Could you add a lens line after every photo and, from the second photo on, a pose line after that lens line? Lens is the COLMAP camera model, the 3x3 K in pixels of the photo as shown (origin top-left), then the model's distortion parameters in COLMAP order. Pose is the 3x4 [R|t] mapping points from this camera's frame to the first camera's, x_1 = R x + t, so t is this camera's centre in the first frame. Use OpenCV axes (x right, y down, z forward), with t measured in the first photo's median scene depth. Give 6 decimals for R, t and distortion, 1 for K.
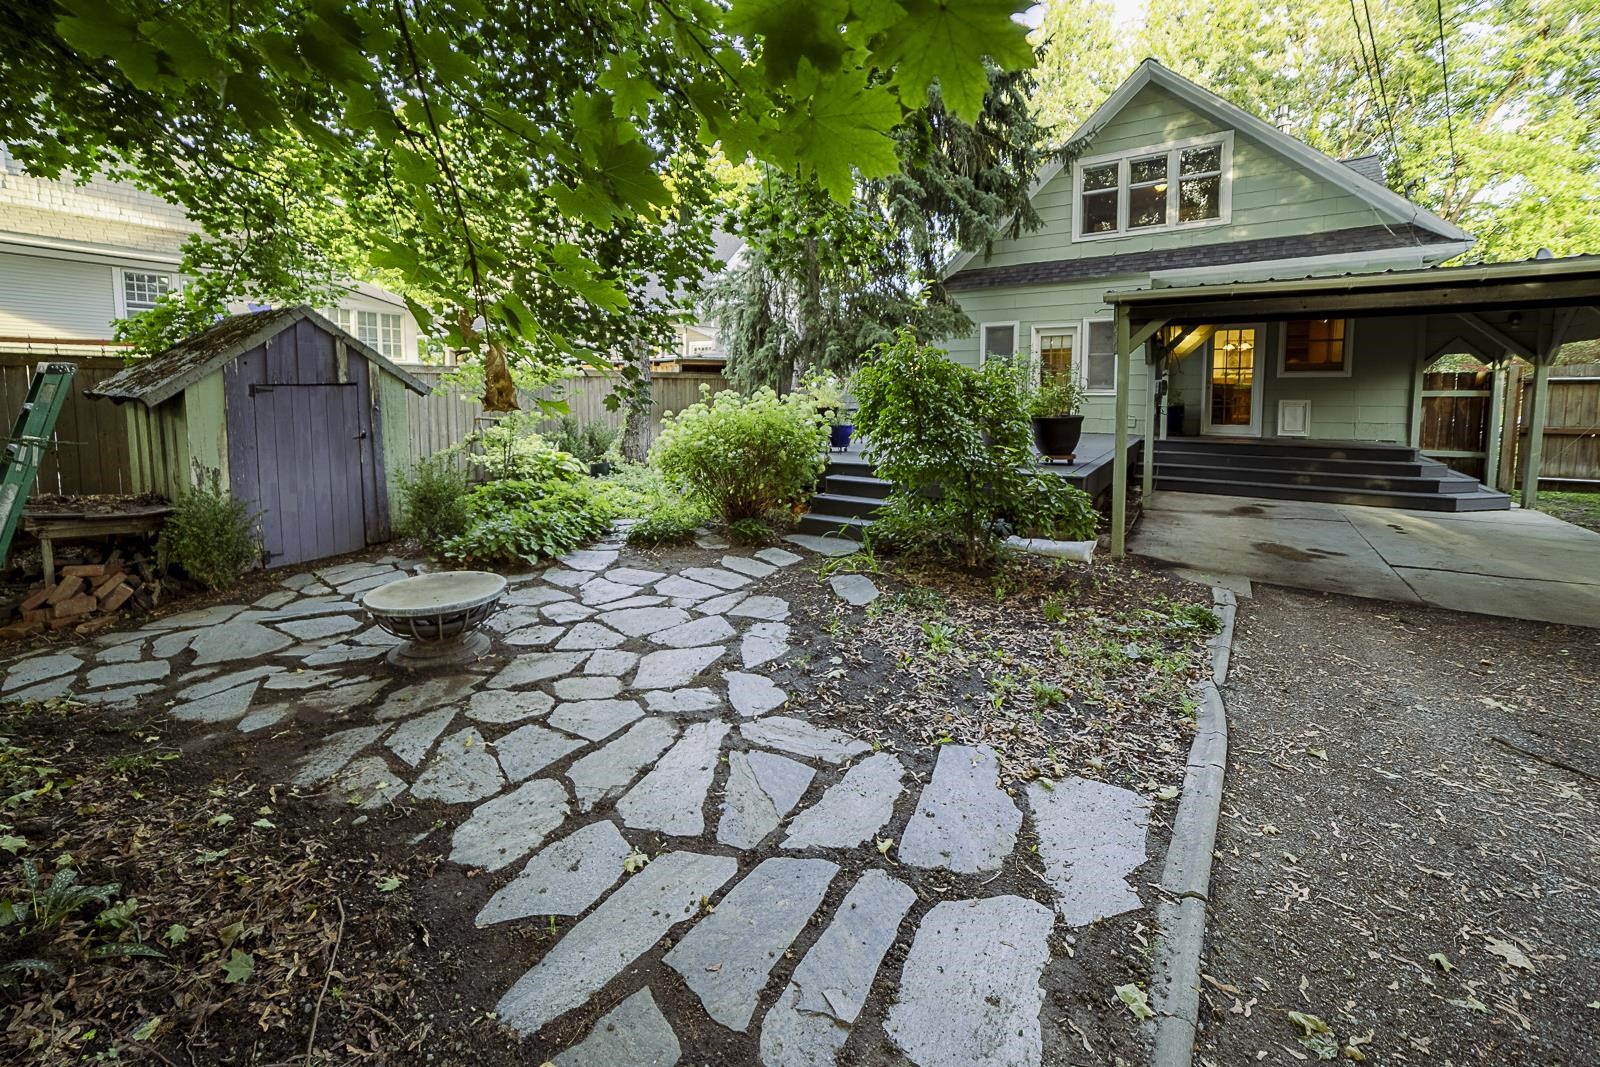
lens RADIAL K [[641.3, 0, 798.6], [0, 641.3, 438.8], [0, 0, 1]] dist [0.001907, 0.000405]
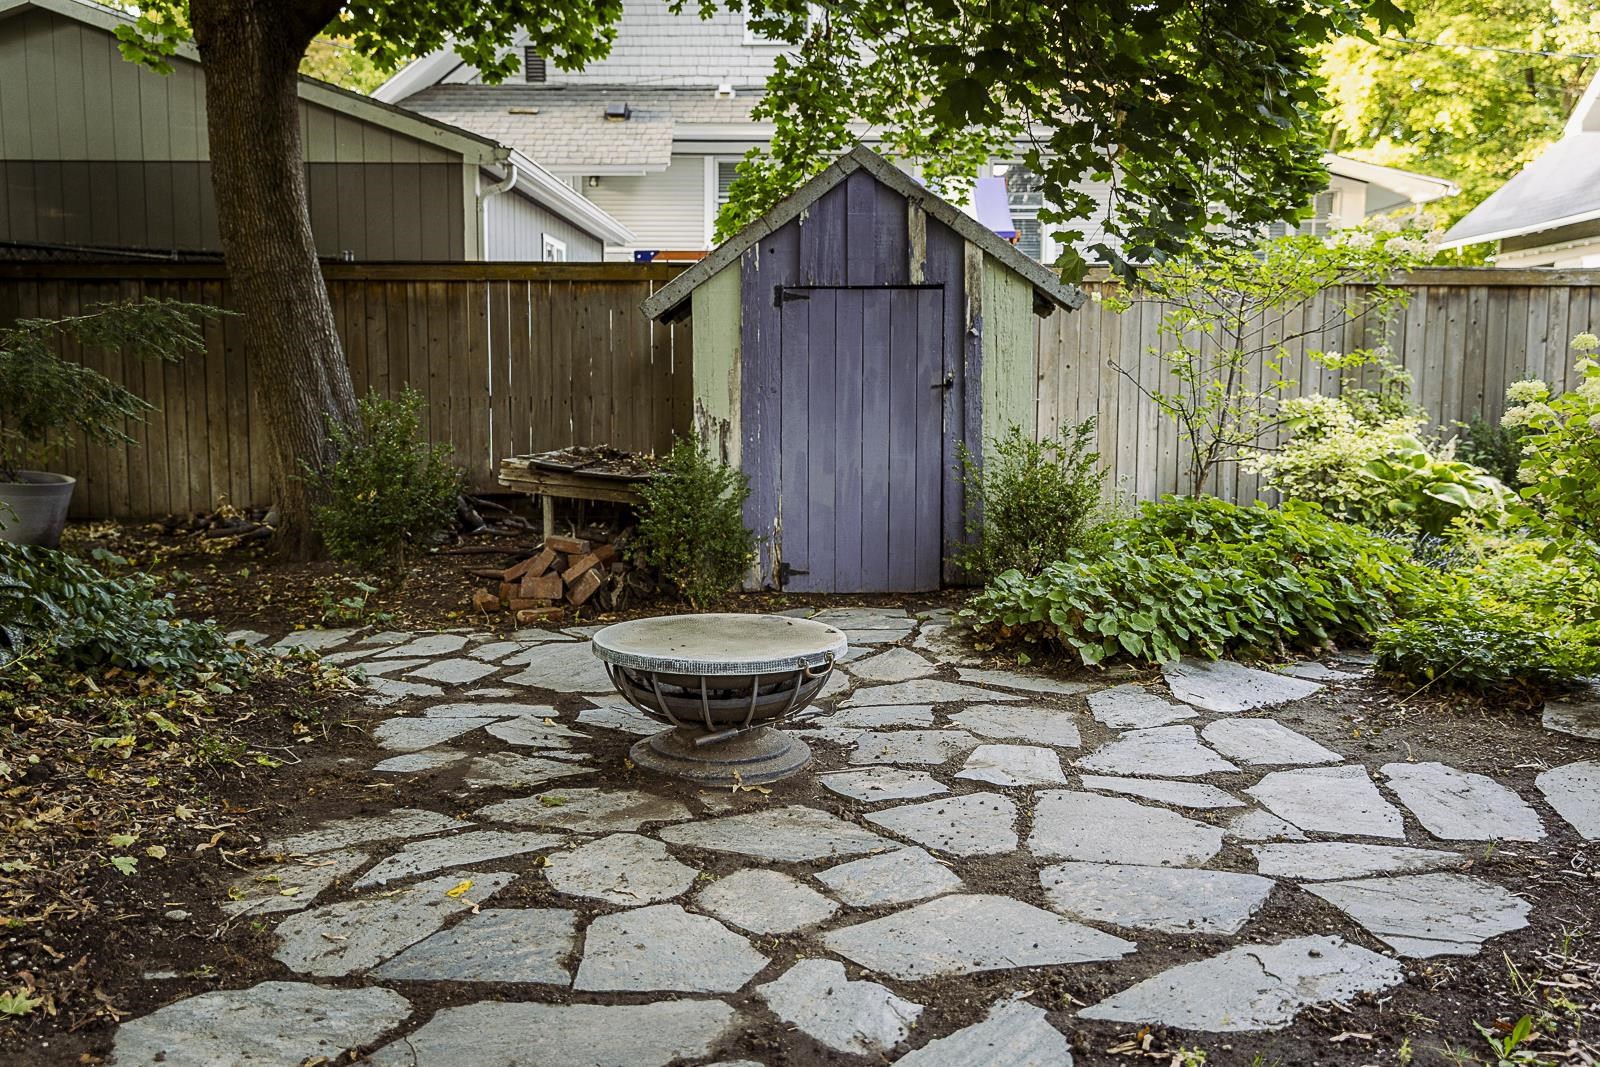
lens RADIAL K [[1354.7, 0, 800.0], [0, 1354.7, 533.5], [0, 0, 1]] dist [-0.004286, 0.003812]
pose [[0.539555, 0.105328, -0.835336, 0.414707], [-0.065272, 0.994391, 0.083223, 0.064781], [0.839417, 0.009620, 0.543403, 0.518849]]
